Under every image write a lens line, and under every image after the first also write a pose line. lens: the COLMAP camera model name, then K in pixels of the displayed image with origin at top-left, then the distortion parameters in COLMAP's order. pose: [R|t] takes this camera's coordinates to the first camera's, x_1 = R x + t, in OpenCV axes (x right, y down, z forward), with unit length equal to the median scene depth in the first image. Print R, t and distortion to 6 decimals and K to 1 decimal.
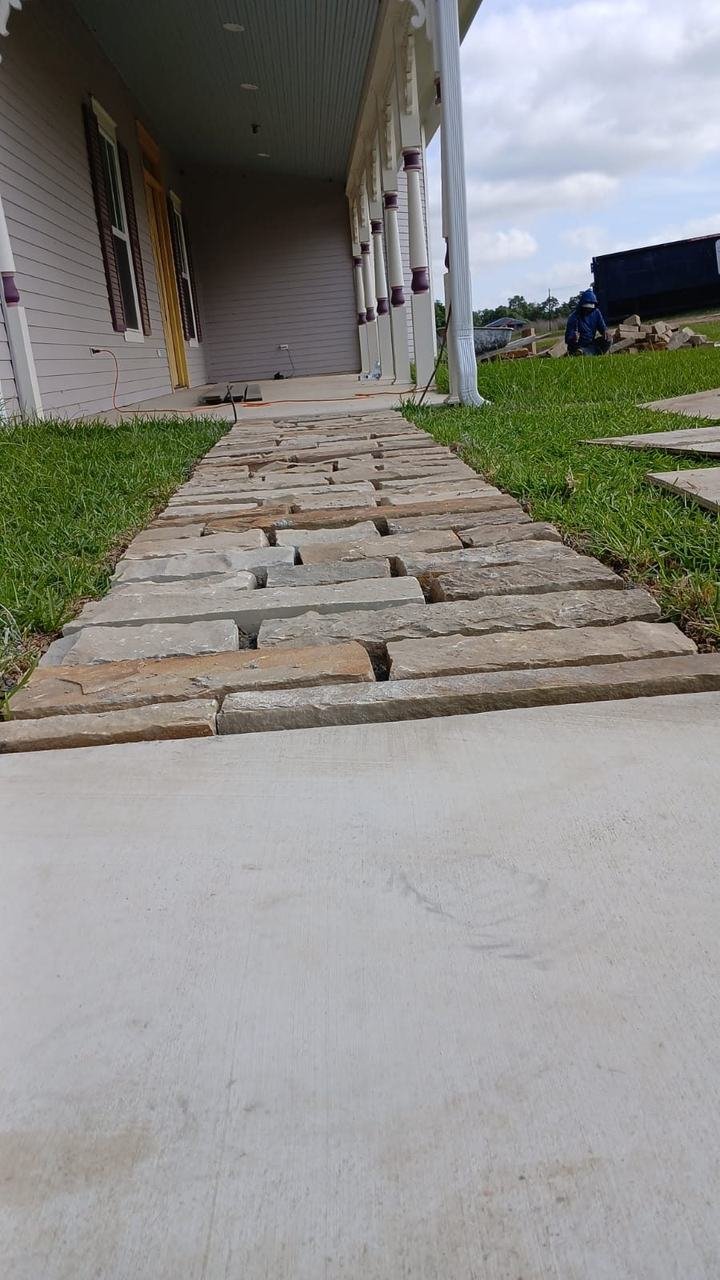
lens RADIAL K [[969.3, 0, 360.0], [0, 969.3, 640.0], [0, 0, 1]] dist [0.067673, -0.140703]
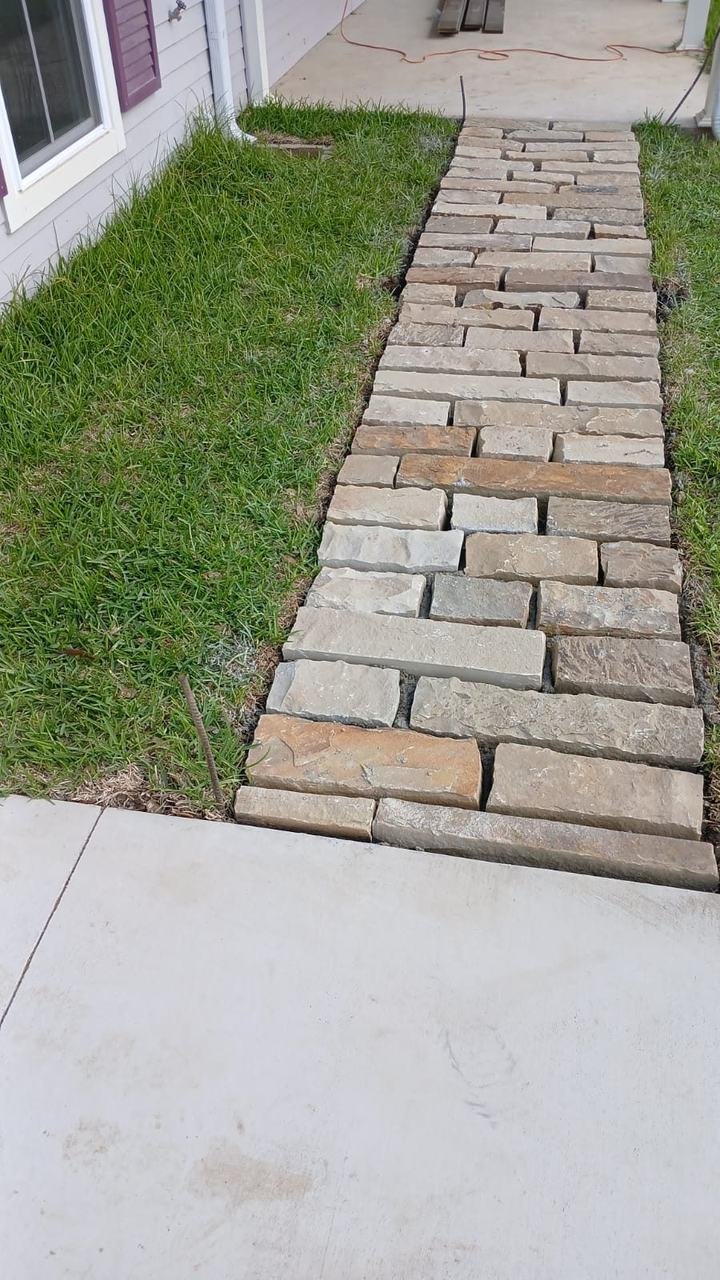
lens RADIAL K [[969.3, 0, 360.0], [0, 969.3, 640.0], [0, 0, 1]] dist [0.067673, -0.140703]
pose [[0.971996, 0.195428, -0.130504, -0.014955], [-0.122438, 0.895166, 0.428587, -0.815025], [0.200580, -0.400606, 0.894026, -0.303484]]
